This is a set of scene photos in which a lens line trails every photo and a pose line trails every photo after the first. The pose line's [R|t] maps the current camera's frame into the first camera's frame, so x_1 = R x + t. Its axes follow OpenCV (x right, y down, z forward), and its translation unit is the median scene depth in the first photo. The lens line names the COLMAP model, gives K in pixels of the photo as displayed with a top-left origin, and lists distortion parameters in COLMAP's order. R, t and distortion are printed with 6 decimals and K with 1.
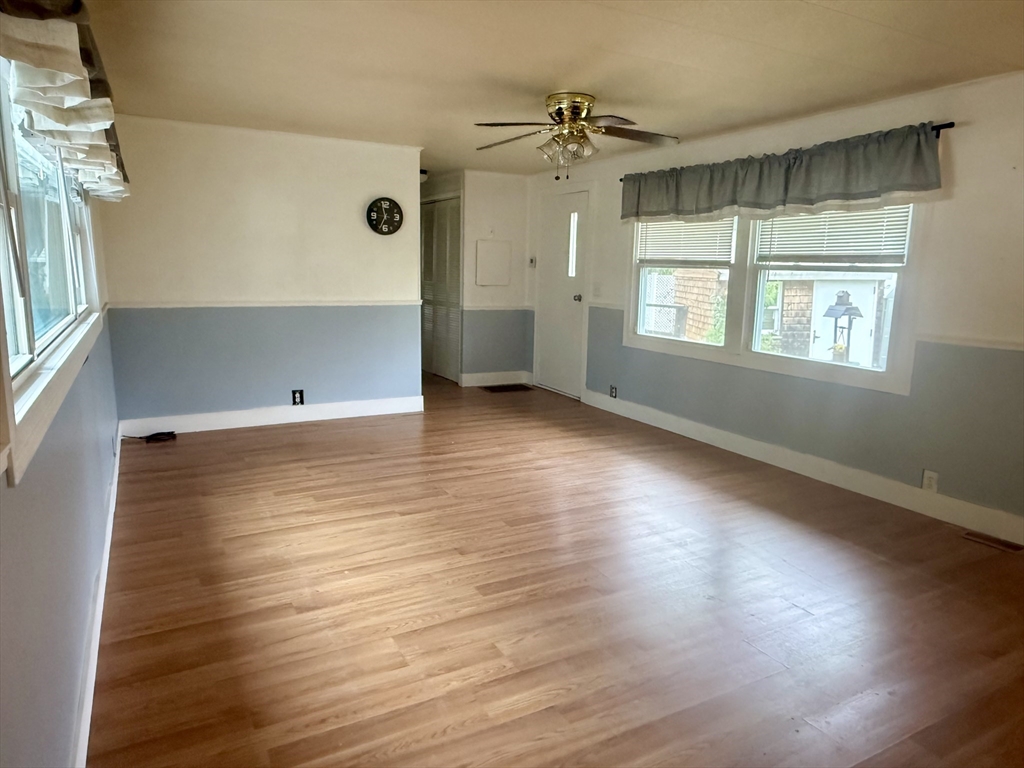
lens RADIAL K [[663.2, 0, 512.4], [0, 663.2, 379.7], [0, 0, 1]] dist [0.008066, 0.000885]
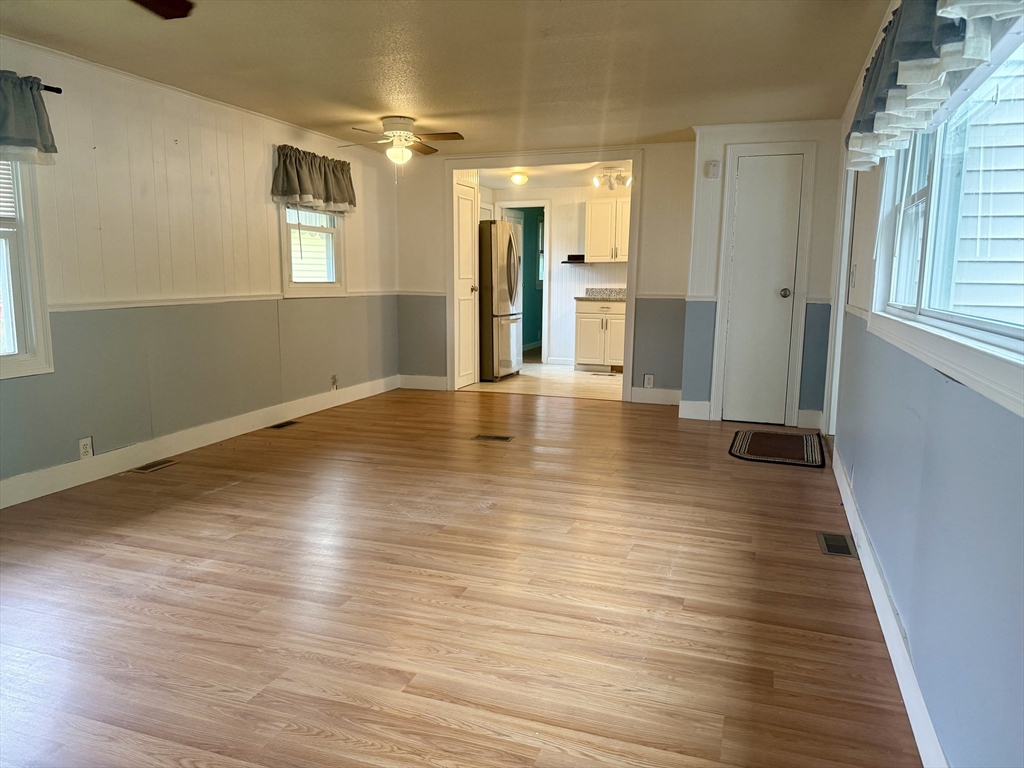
lens RADIAL K [[724.4, 0, 511.7], [0, 724.4, 388.5], [0, 0, 1]] dist [-0.001436, -0.002842]
pose [[-0.664636, -0.140282, 0.733880, -0.819020], [0.112311, 0.952299, 0.283747, -0.237930], [-0.738678, 0.271012, -0.617177, 1.624323]]
